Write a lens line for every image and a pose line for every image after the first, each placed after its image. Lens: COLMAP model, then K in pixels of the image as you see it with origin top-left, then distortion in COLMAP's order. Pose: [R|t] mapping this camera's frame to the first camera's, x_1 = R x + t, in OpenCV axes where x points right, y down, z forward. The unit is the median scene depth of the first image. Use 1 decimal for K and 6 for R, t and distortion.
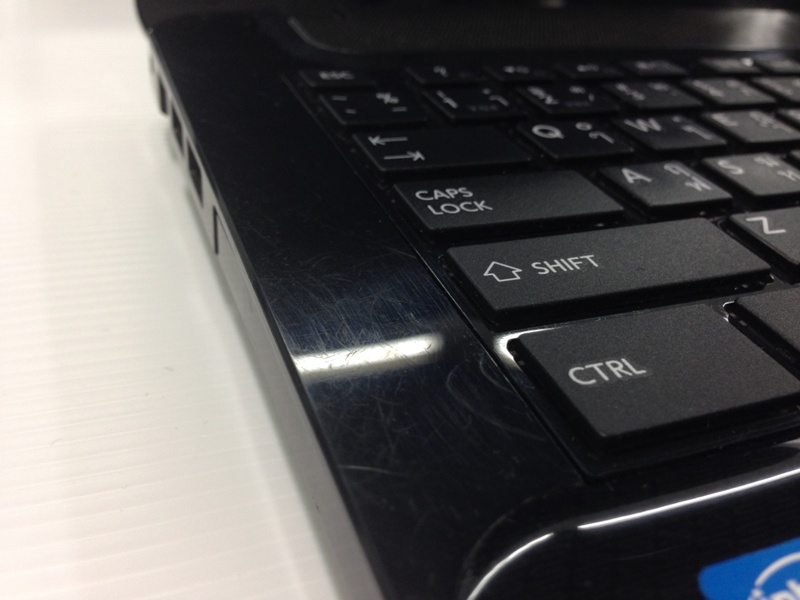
lens RADIAL K [[772.3, 0, 396.3], [0, 772.3, 300.9], [0, 0, 1]] dist [0.001521, 0.000000]
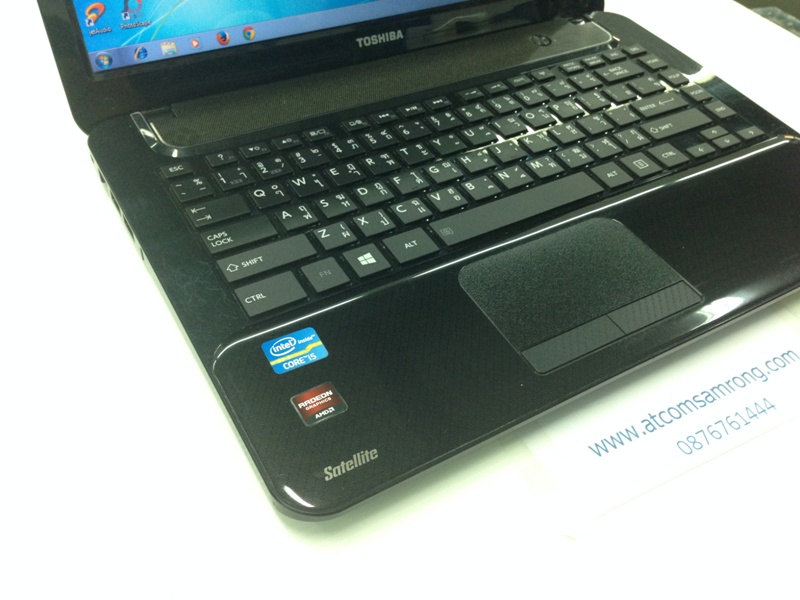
lens RADIAL K [[772.3, 0, 402.7], [0, 772.3, 300.7], [0, 0, 1]] dist [0.001521, 0.000000]
pose [[0.986002, -0.125335, 0.109960, 0.372597], [0.094397, 0.963248, 0.251482, -0.526873], [-0.137438, -0.237582, 0.961595, -1.874382]]
